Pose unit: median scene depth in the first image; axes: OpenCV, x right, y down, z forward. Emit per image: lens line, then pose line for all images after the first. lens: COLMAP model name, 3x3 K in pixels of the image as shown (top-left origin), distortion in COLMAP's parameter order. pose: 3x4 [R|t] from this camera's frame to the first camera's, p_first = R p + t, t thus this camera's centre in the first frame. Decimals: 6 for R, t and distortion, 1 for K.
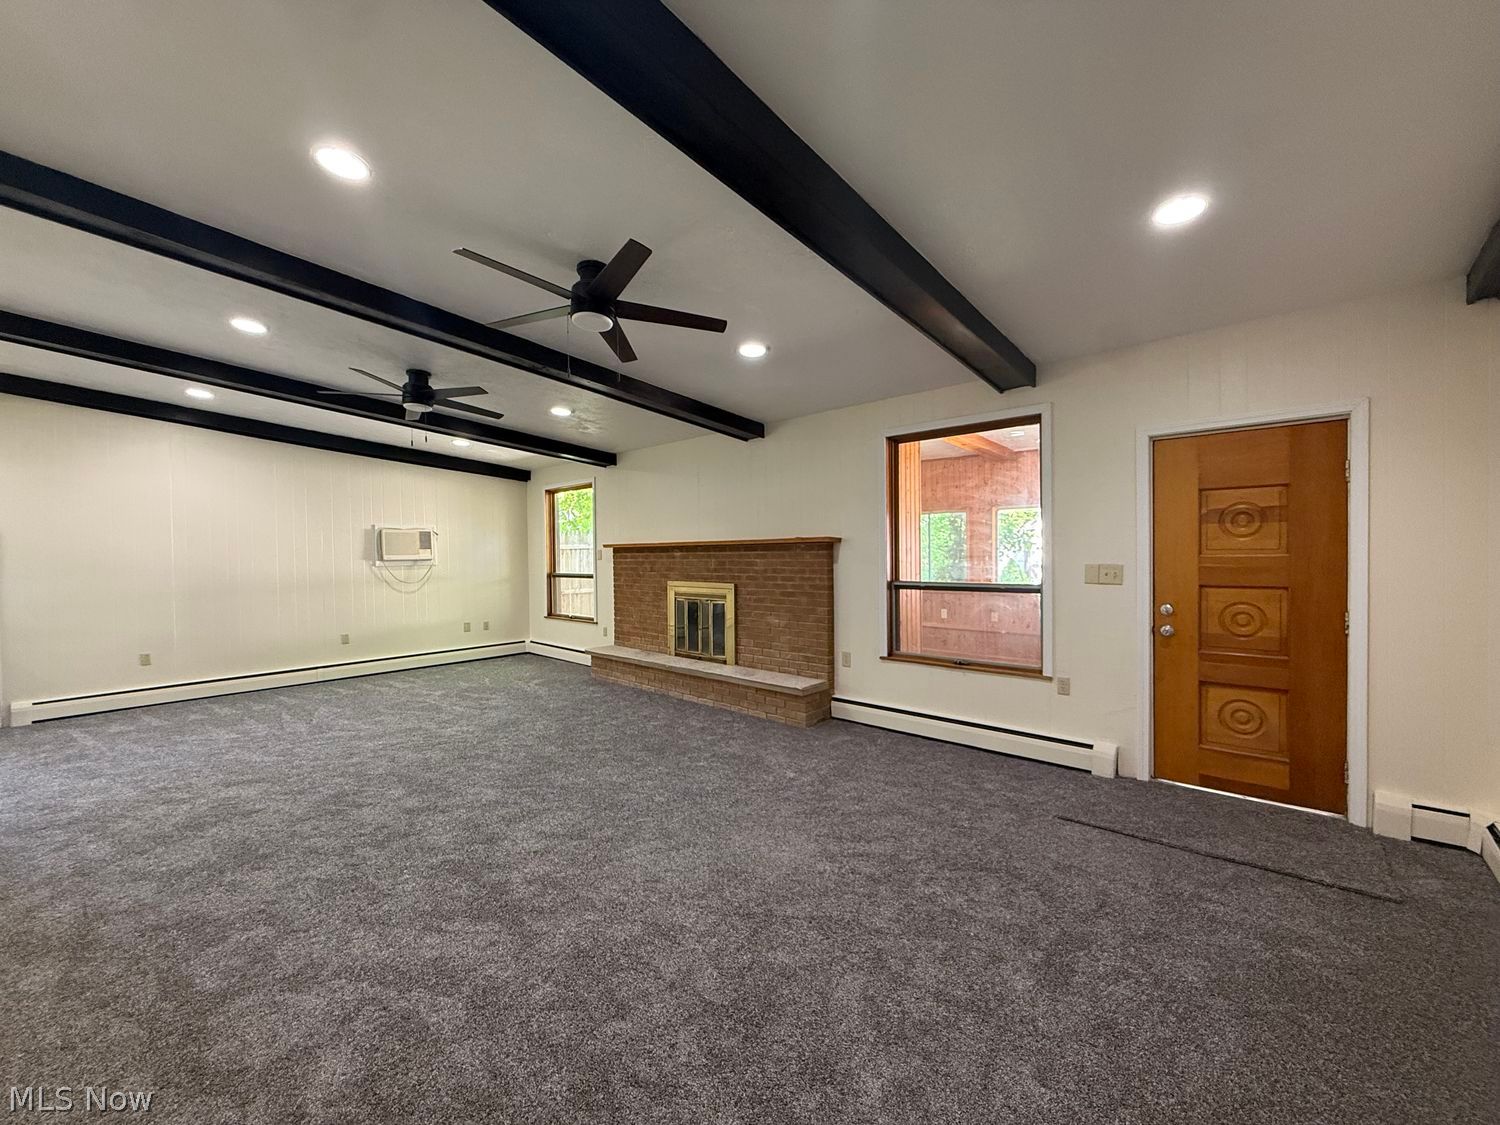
lens RADIAL K [[596.9, 0, 744.8], [0, 596.9, 563.7], [0, 0, 1]] dist [-0.002122, -0.000213]
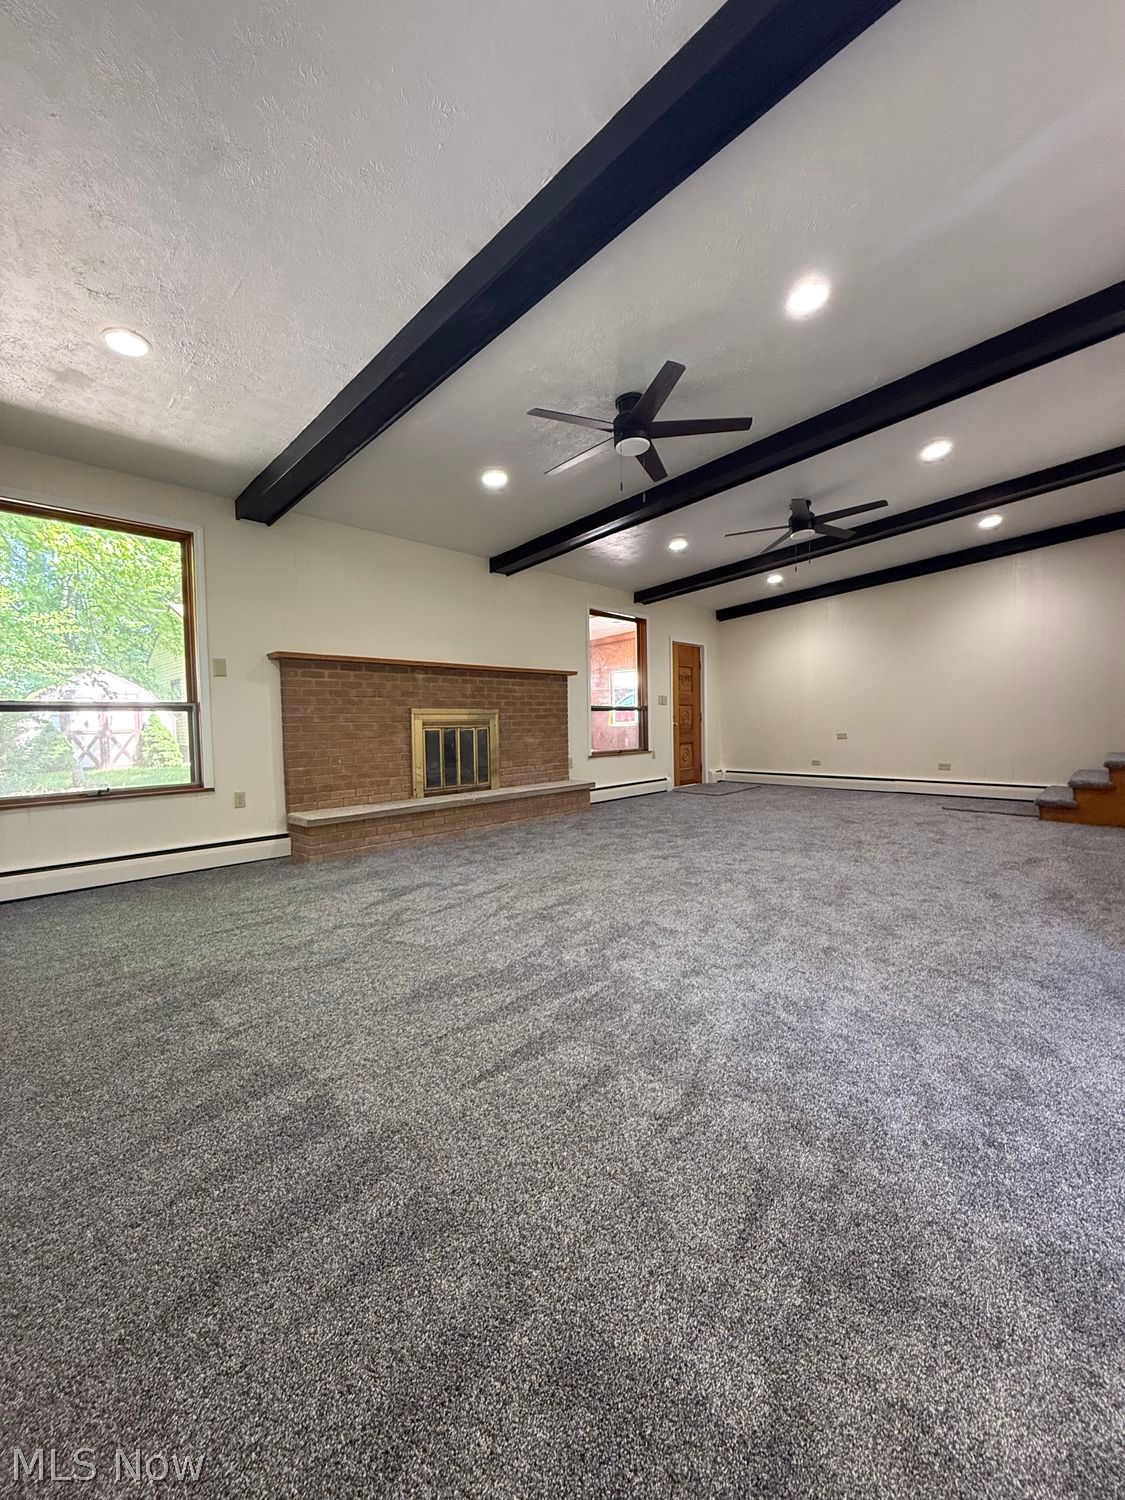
lens RADIAL K [[596.9, 0, 563.0], [0, 596.9, 747.6], [0, 0, 1]] dist [-0.002122, -0.000213]
pose [[0.023284, -0.066363, 0.997524, -1.025326], [-0.002067, 0.997789, 0.066429, 0.030190], [-0.999727, -0.003609, 0.023095, 0.844605]]
